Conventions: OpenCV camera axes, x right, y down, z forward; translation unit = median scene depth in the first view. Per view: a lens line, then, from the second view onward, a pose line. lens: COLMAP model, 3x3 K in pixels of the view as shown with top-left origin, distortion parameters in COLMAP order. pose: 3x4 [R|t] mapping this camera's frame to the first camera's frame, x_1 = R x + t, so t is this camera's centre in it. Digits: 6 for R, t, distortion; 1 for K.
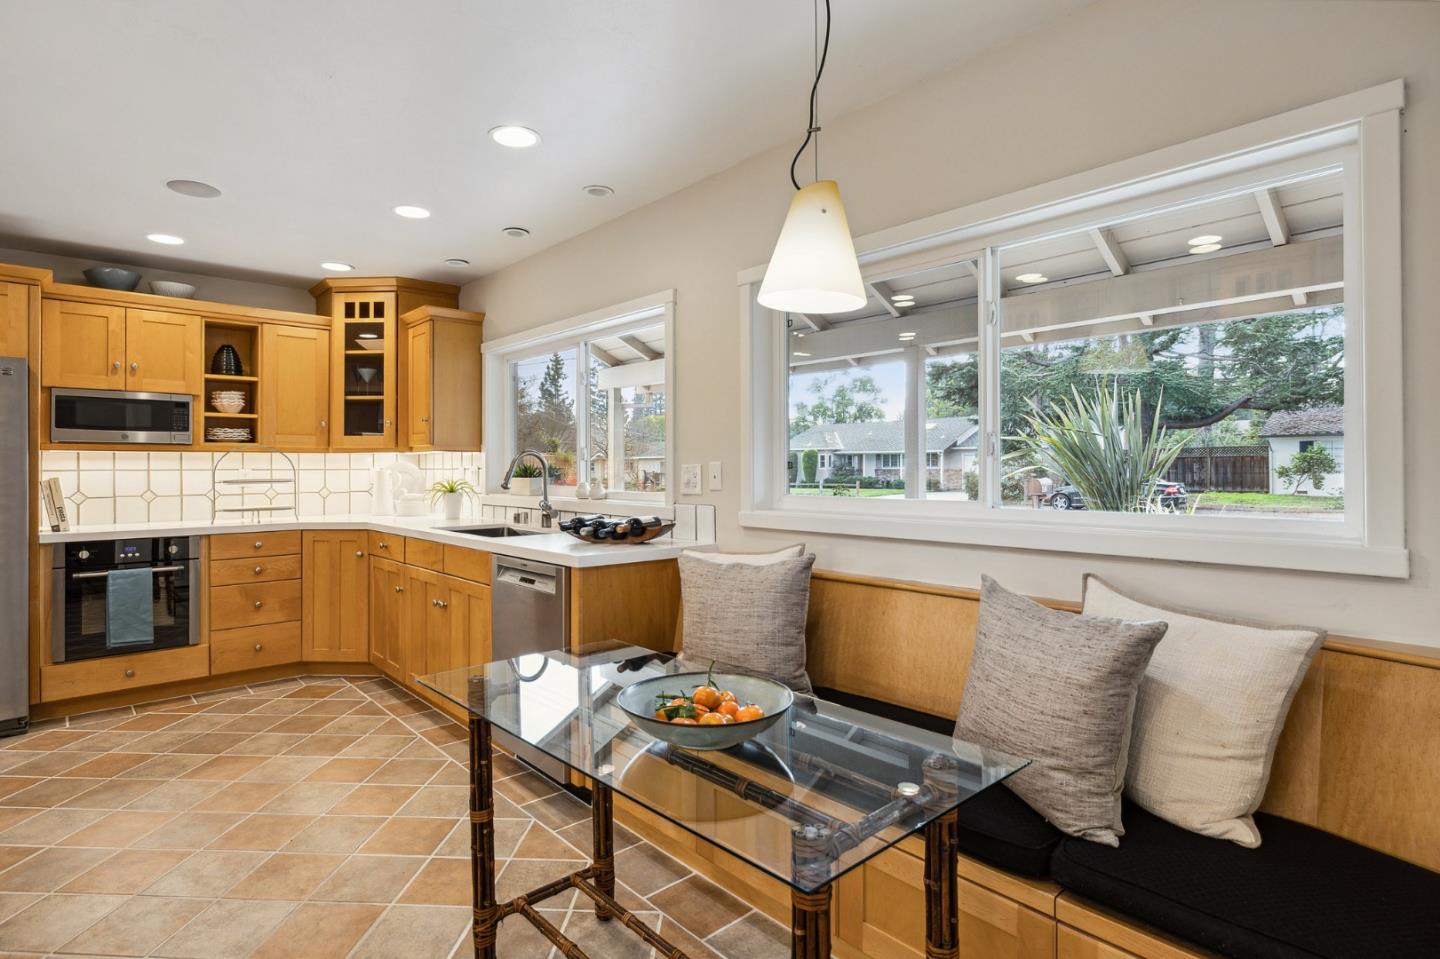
lens RADIAL K [[745.4, 0, 721.8], [0, 745.4, 464.3], [0, 0, 1]] dist [-0.001504, 0.000241]
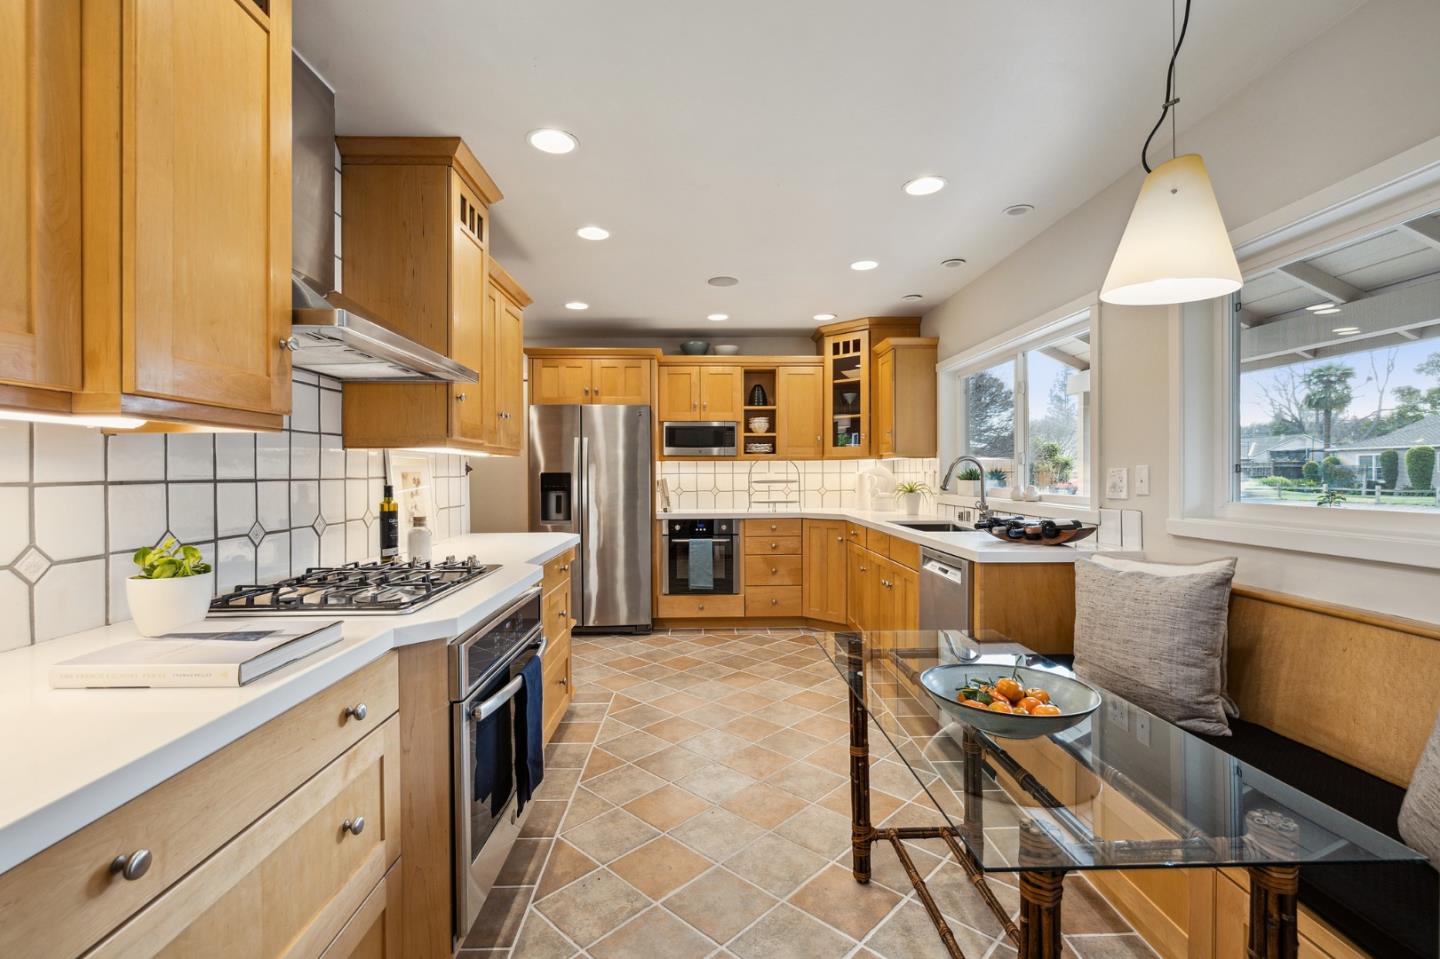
lens RADIAL K [[654.3, 0, 714.3], [0, 654.3, 477.4], [0, 0, 1]] dist [0.000389, 0.000412]
pose [[0.758532, 0.004319, -0.651622, 0.084498], [0.005035, 0.999909, 0.012488, -0.000723], [0.651617, -0.012754, 0.758441, 0.007086]]
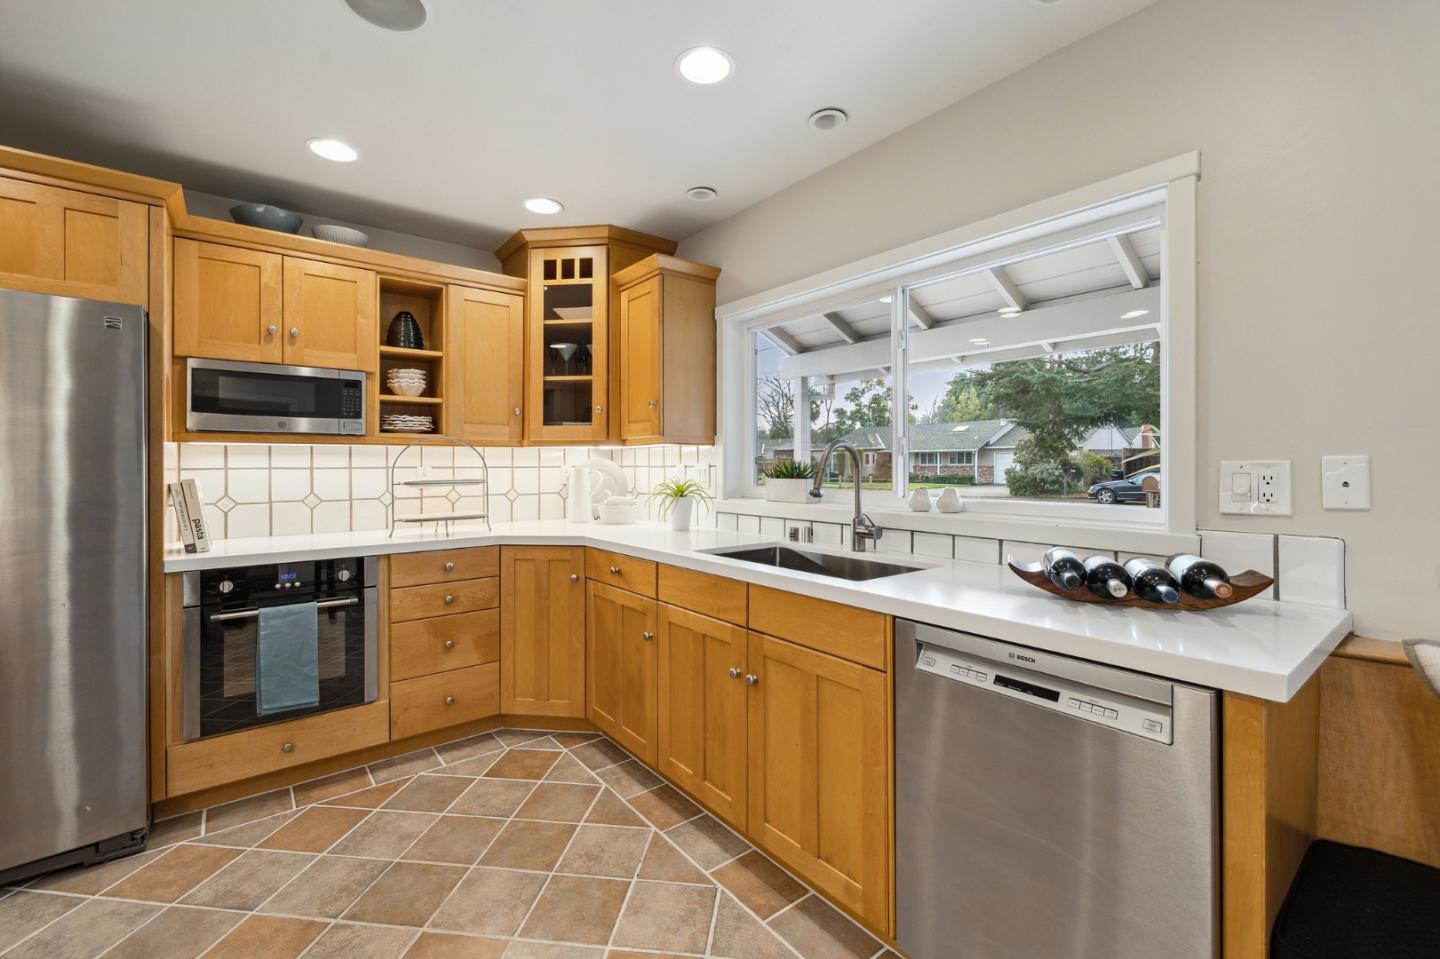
lens RADIAL K [[625.1, 0, 730.5], [0, 625.1, 462.5], [0, 0, 1]] dist [-0.001224, -0.000491]
pose [[0.998036, 0.000116, -0.062642, -0.290076], [-0.000031, 0.999999, 0.001354, 0.000877], [0.062642, -0.001349, 0.998035, 0.373522]]
